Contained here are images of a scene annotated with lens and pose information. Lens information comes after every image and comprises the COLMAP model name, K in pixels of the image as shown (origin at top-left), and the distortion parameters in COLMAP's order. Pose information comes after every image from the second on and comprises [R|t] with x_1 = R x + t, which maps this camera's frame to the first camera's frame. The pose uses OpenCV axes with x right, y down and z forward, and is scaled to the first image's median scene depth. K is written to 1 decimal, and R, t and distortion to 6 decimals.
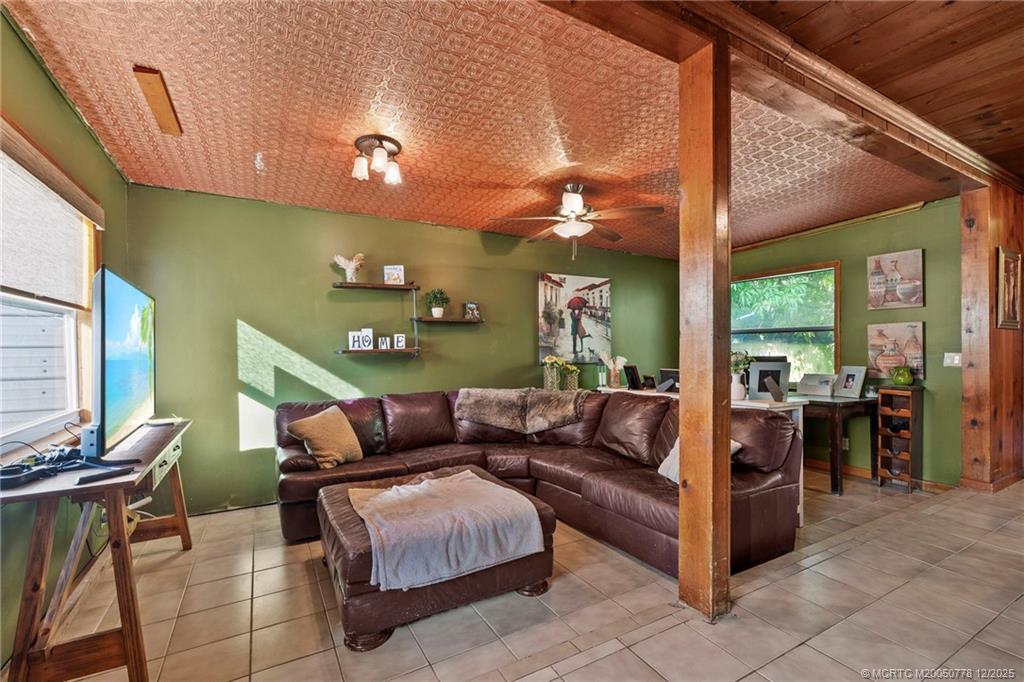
lens RADIAL K [[462.7, 0, 505.8], [0, 462.7, 346.7], [0, 0, 1]] dist [-0.001971, -0.000496]
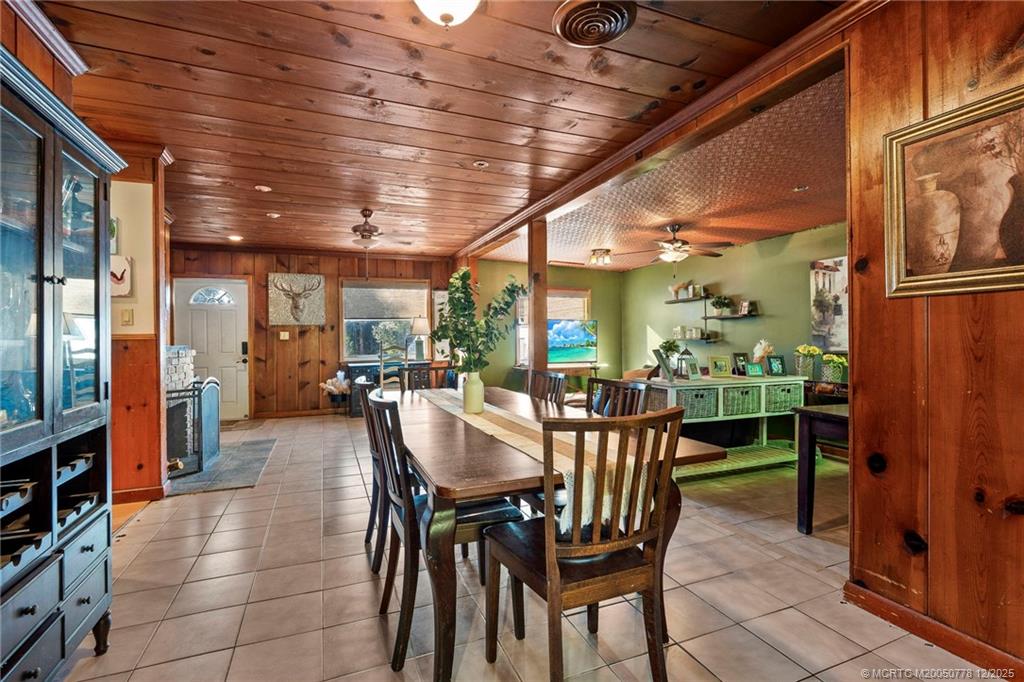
lens RADIAL K [[462.7, 0, 505.8], [0, 462.7, 346.7], [0, 0, 1]] dist [-0.001971, -0.000496]
pose [[-0.110500, 0.016685, -0.993736, 1.319138], [0.013512, 0.999792, 0.015284, 0.000074], [0.993784, -0.011739, -0.110703, 0.516458]]
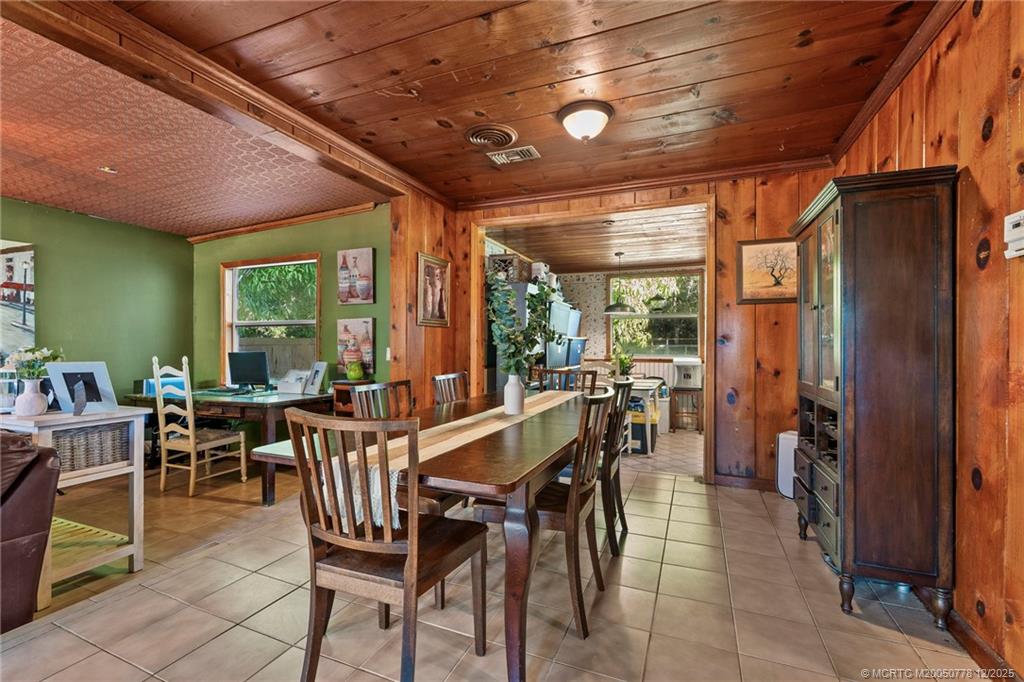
lens RADIAL K [[462.7, 0, 505.8], [0, 462.7, 346.7], [0, 0, 1]] dist [-0.001971, -0.000496]
pose [[0.778483, -0.002184, 0.627661, 0.442077], [-0.004188, 0.999954, 0.008674, 0.000517], [-0.627651, -0.009381, 0.778438, 0.000346]]
